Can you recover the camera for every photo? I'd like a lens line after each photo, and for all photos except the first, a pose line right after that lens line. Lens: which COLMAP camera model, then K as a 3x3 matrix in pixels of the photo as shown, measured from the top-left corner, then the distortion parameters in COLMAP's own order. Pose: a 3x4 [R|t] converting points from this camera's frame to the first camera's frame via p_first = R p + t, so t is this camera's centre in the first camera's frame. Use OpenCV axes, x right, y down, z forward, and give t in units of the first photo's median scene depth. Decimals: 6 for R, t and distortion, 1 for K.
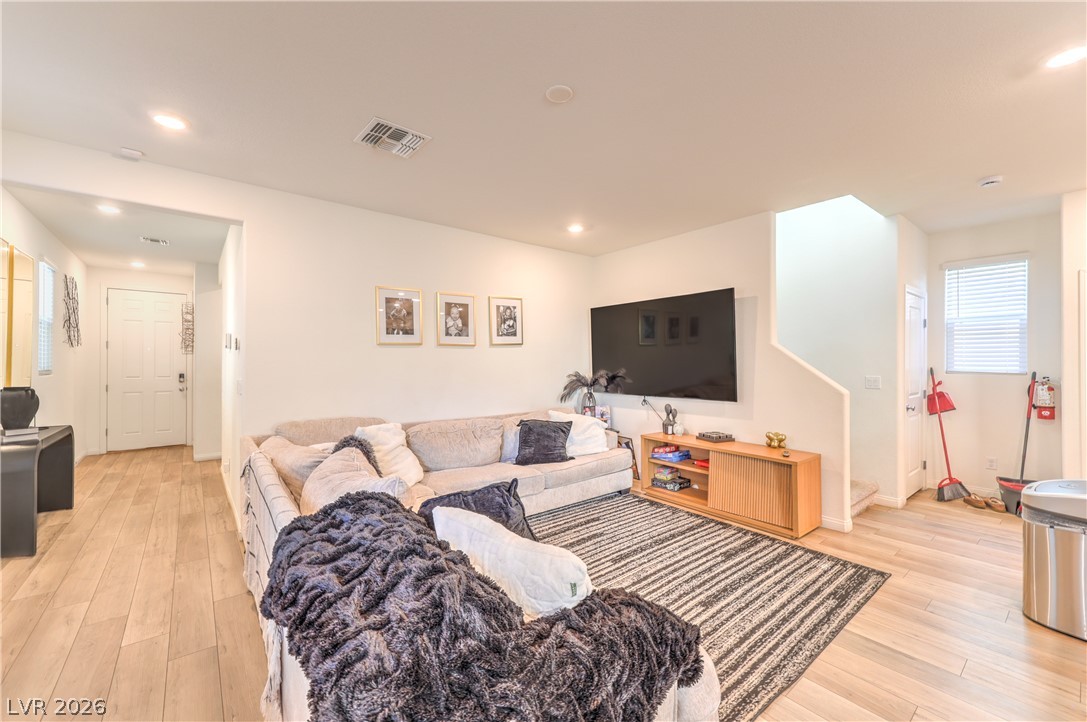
lens RADIAL K [[440.6, 0, 539.6], [0, 440.6, 362.7], [0, 0, 1]] dist [0.000221, 0.000036]
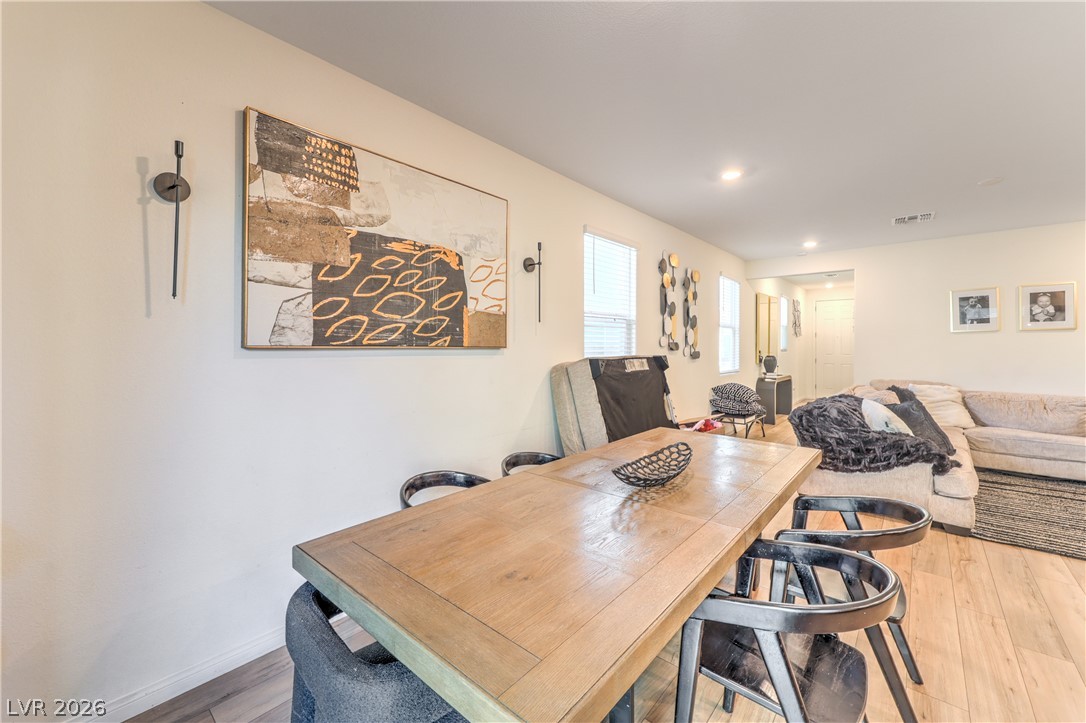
lens RADIAL K [[433.3, 0, 547.5], [0, 433.3, 345.6], [0, 0, 1]] dist [0.001529, 0.000284]
pose [[0.184214, -0.001915, -0.982884, 0.667021], [0.002965, 0.999995, -0.001392, -0.000353], [0.982882, -0.002658, 0.184219, -0.459654]]
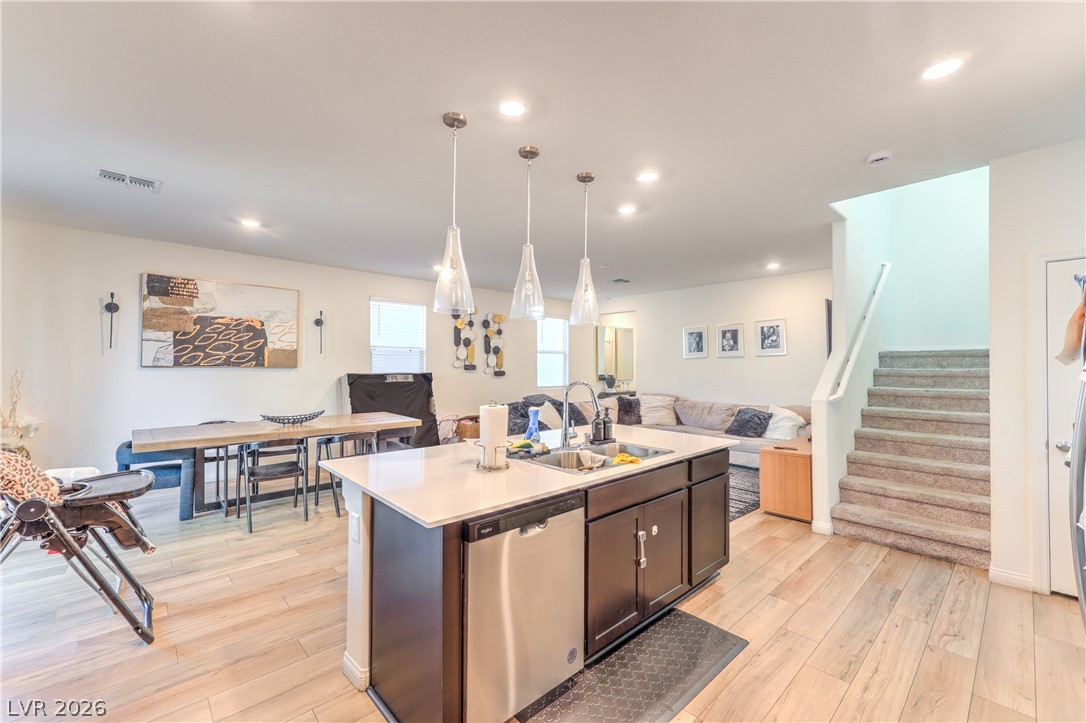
lens RADIAL K [[440.2, 0, 539.1], [0, 440.2, 363.2], [0, 0, 1]] dist [0.000221, 0.000036]
pose [[0.067626, -0.007066, -0.997686, 1.329348], [-0.002657, 0.999970, -0.007262, -0.002701], [0.997707, 0.003142, 0.067605, 0.213383]]
